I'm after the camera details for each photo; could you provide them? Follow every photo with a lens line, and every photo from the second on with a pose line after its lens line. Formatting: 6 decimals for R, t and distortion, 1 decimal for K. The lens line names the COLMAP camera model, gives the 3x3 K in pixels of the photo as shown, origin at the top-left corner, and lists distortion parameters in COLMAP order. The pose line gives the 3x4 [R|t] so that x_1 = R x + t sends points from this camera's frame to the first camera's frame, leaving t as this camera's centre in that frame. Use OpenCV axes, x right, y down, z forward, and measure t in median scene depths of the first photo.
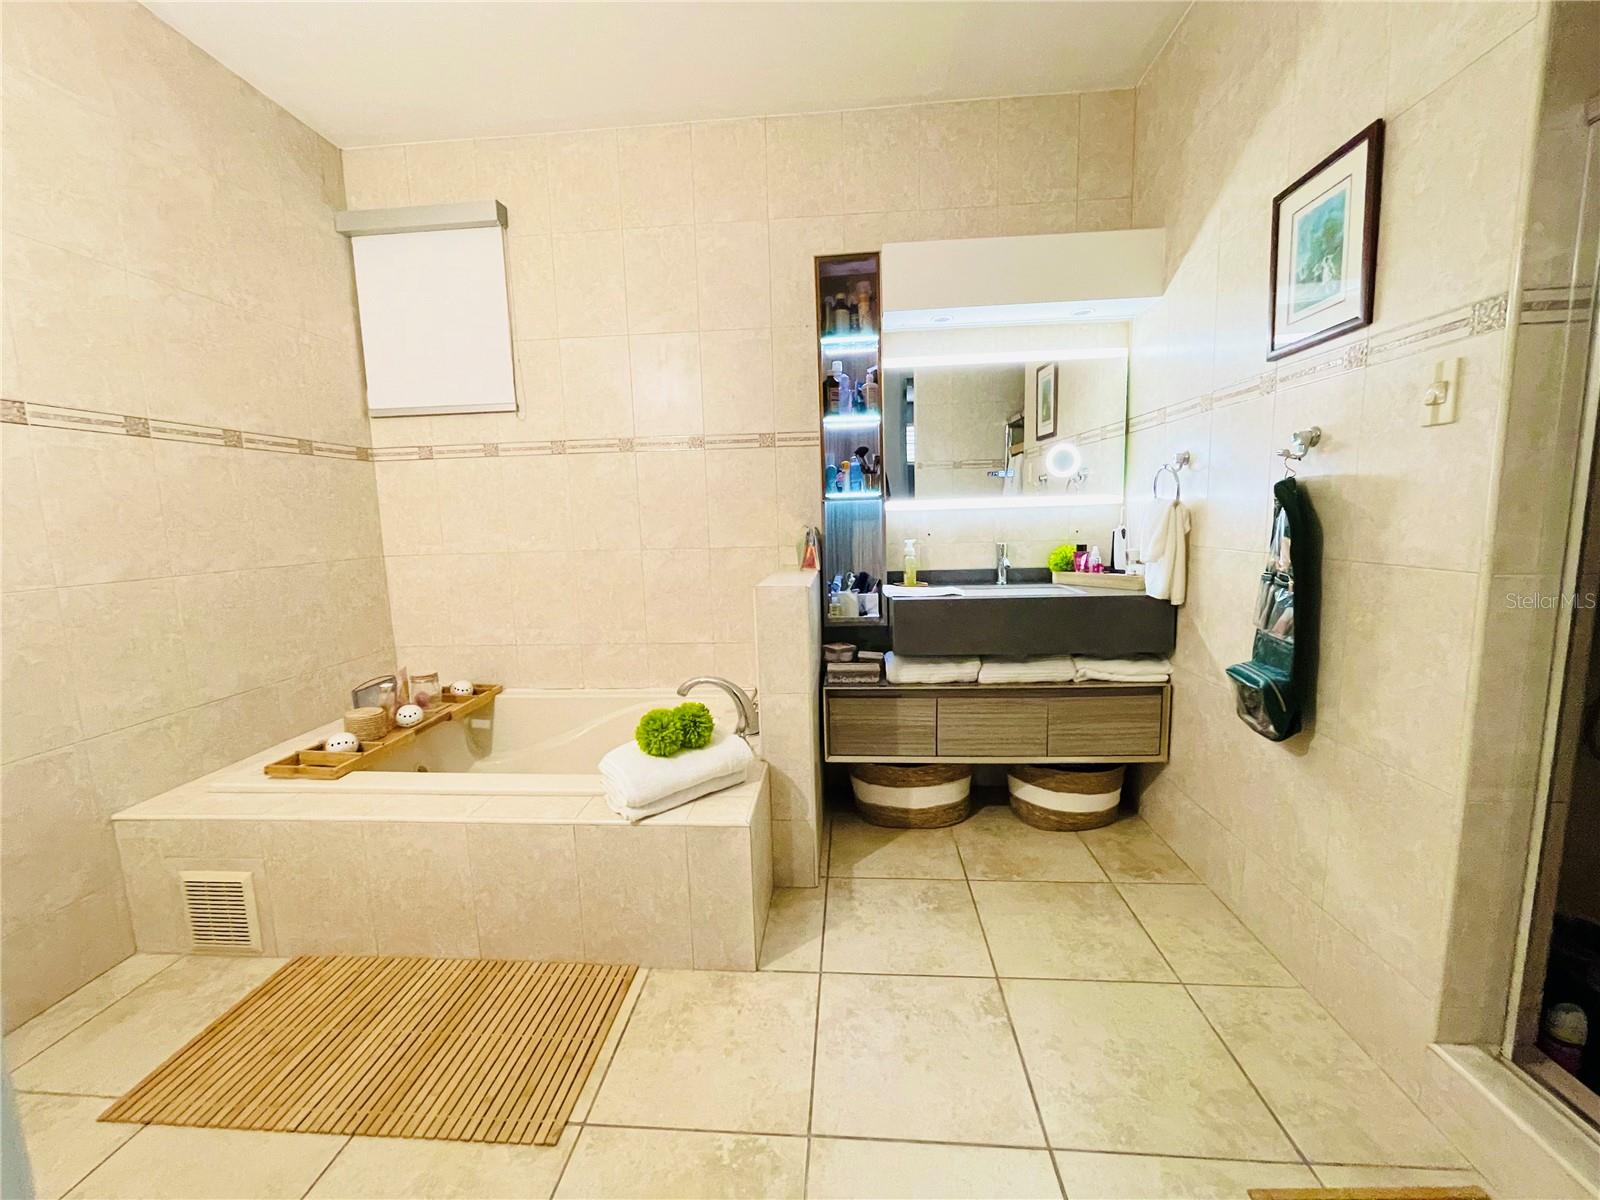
lens RADIAL K [[651.3, 0, 797.8], [0, 651.3, 599.6], [0, 0, 1]] dist [0.000218, -0.000543]
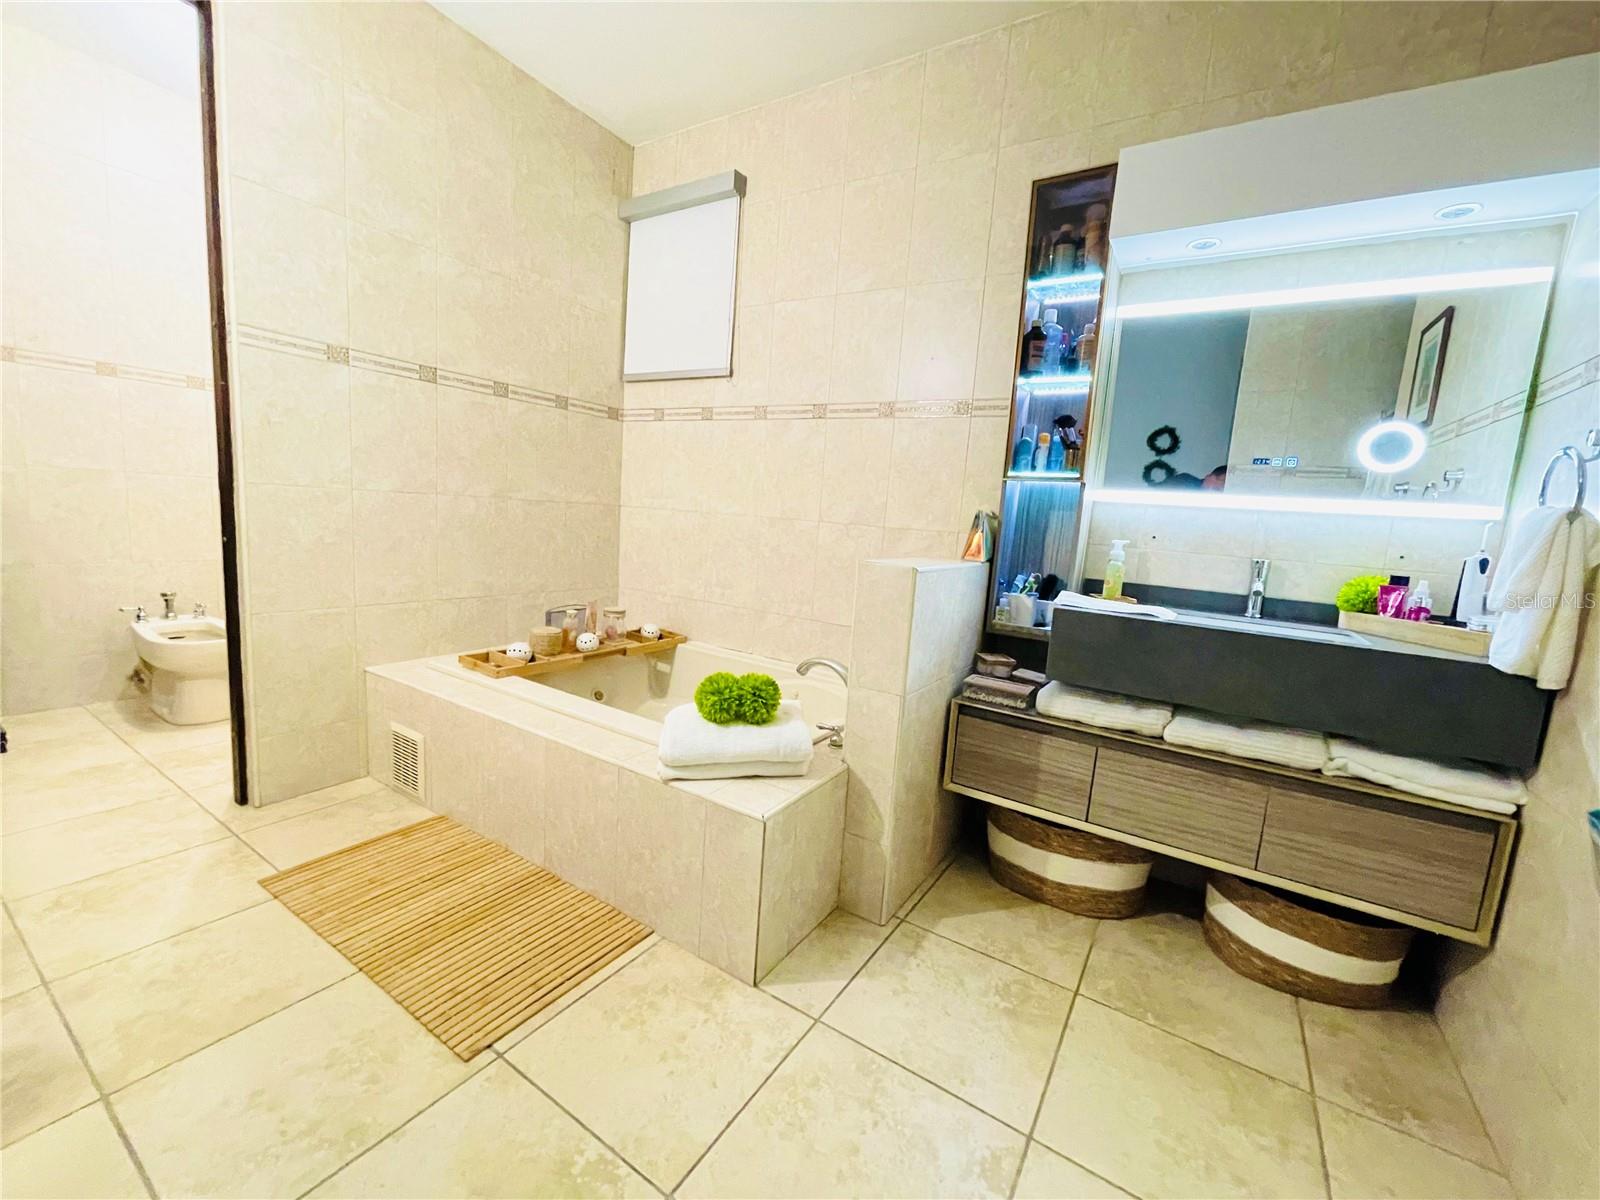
lens RADIAL K [[651.3, 0, 806.0], [0, 651.3, 601.8], [0, 0, 1]] dist [0.000218, -0.000543]
pose [[0.880294, 0.154866, -0.448440, 0.233926], [-0.157271, 0.987032, 0.032139, 0.015615], [0.447602, 0.042235, 0.893235, 0.171950]]
